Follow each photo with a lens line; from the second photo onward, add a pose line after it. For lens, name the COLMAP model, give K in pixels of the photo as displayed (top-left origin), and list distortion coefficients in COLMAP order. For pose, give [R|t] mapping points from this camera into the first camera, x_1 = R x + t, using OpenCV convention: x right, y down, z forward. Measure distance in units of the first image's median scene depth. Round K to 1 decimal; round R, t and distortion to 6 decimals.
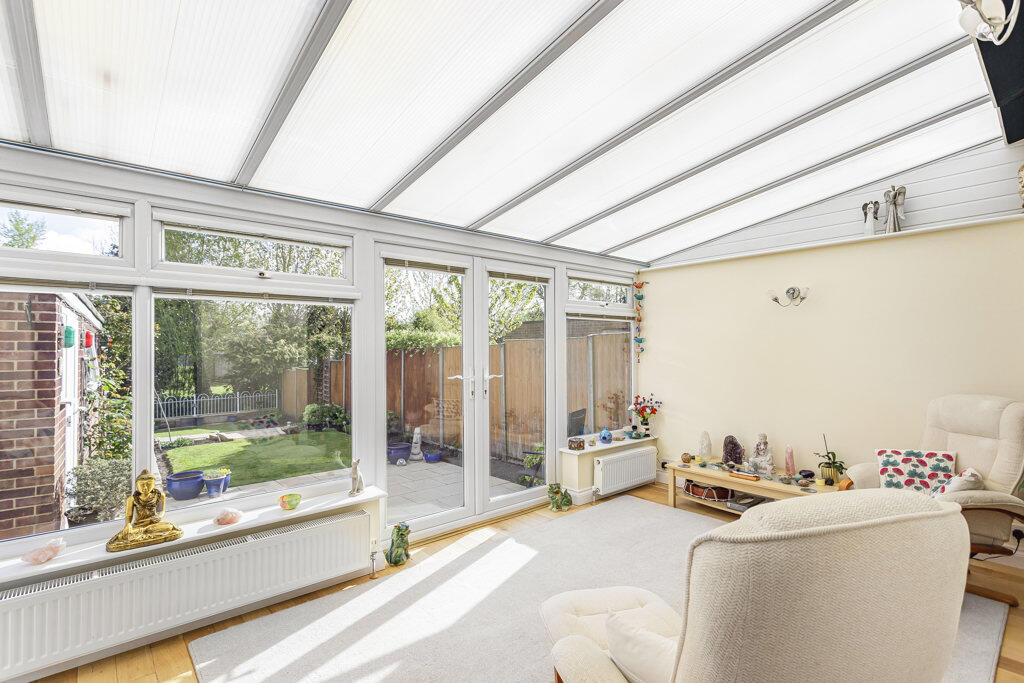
lens RADIAL K [[495.3, 0, 516.4], [0, 495.3, 340.6], [0, 0, 1]] dist [0.005008, 0.000577]
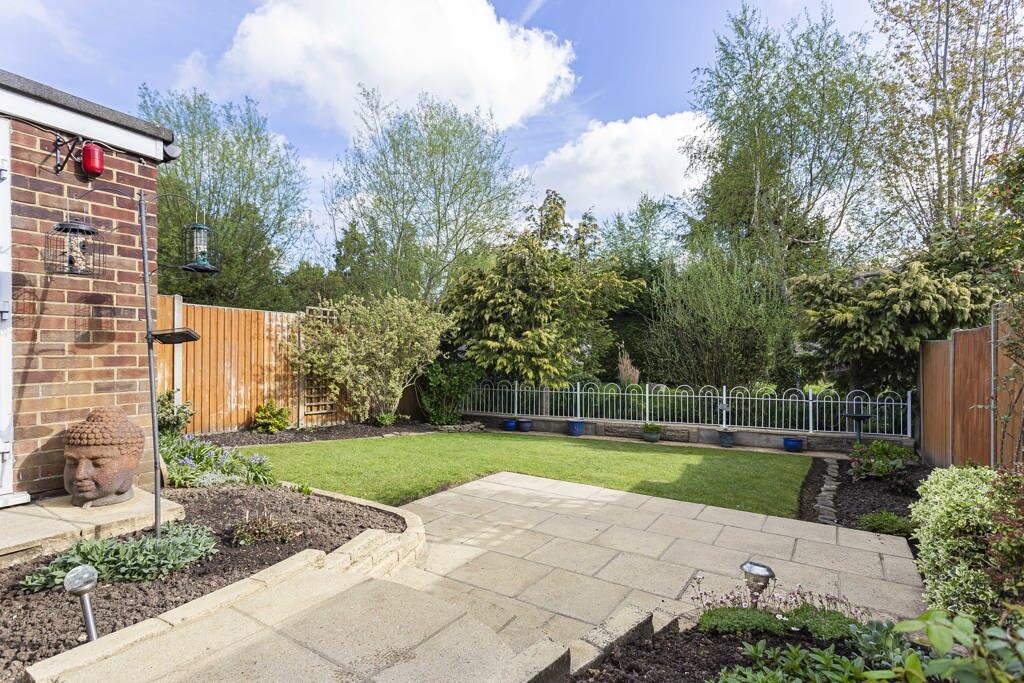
lens RADIAL K [[495.3, 0, 520.3], [0, 495.3, 357.0], [0, 0, 1]] dist [0.005008, 0.000577]
pose [[0.358891, 0.019051, -0.933185, -0.469337], [0.005708, 0.999728, 0.022604, 0.127709], [0.933362, -0.013439, 0.358684, 1.208291]]
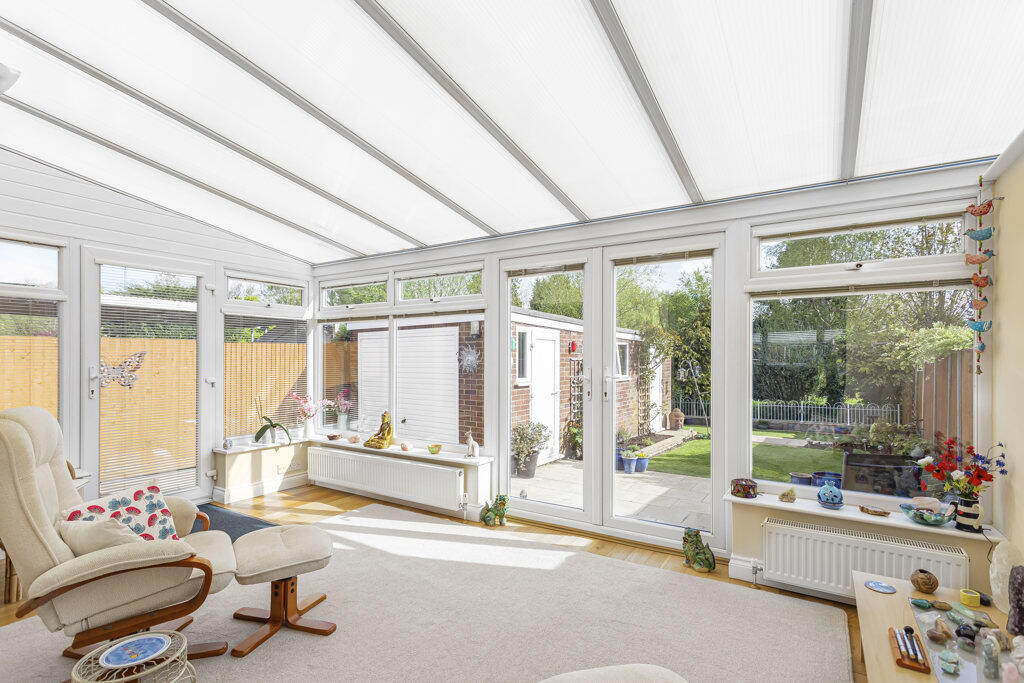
lens RADIAL K [[495.3, 0, 500.2], [0, 495.3, 359.7], [0, 0, 1]] dist [0.005008, 0.000577]
pose [[0.276958, 0.008205, -0.960847, 0.319864], [0.009644, 0.999889, 0.011318, 0.011803], [0.960834, -0.012401, 0.276848, 0.238617]]
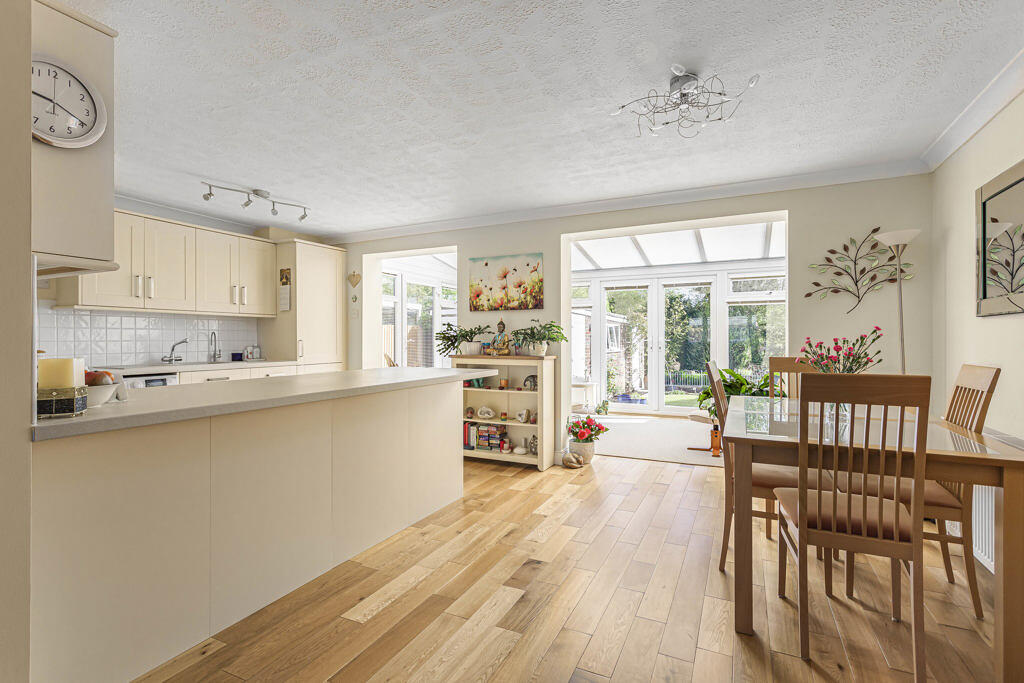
lens RADIAL K [[495.3, 0, 505.6], [0, 495.3, 343.6], [0, 0, 1]] dist [0.005008, 0.000577]
pose [[0.394236, 0.009222, -0.918963, 0.620570], [0.012589, 0.999802, 0.015435, 0.020417], [0.918923, -0.017654, 0.394042, -0.129589]]
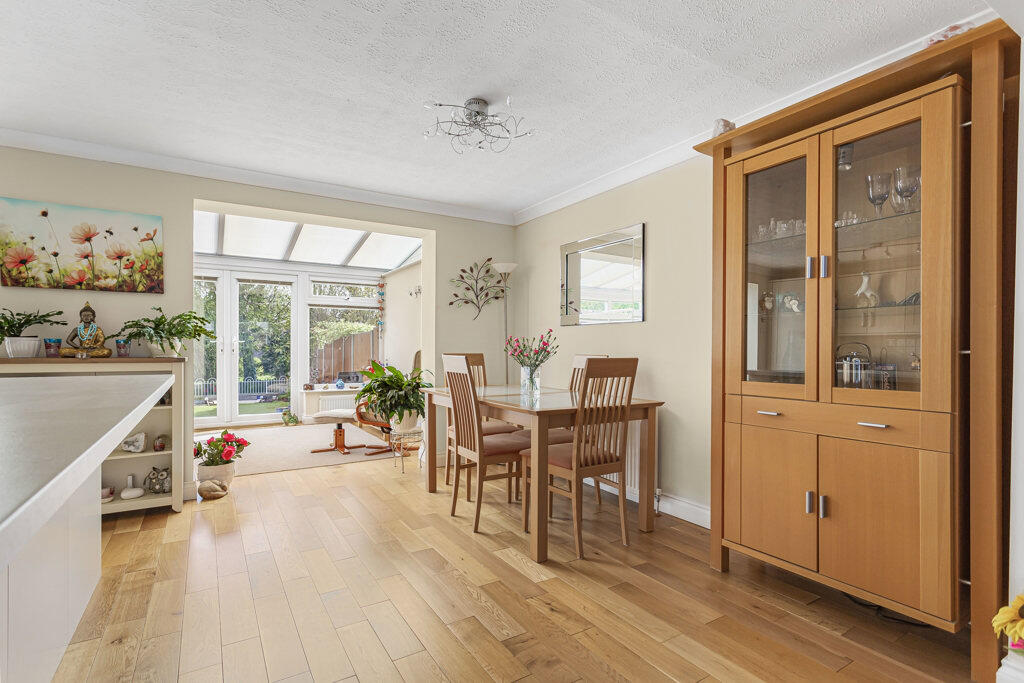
lens RADIAL K [[495.3, 0, 528.0], [0, 495.3, 357.4], [0, 0, 1]] dist [0.005008, 0.000577]
pose [[0.989821, 0.011008, -0.141893, 0.495173], [-0.006009, 0.999348, 0.035612, 0.025995], [0.142193, -0.034397, 0.989241, -0.224513]]
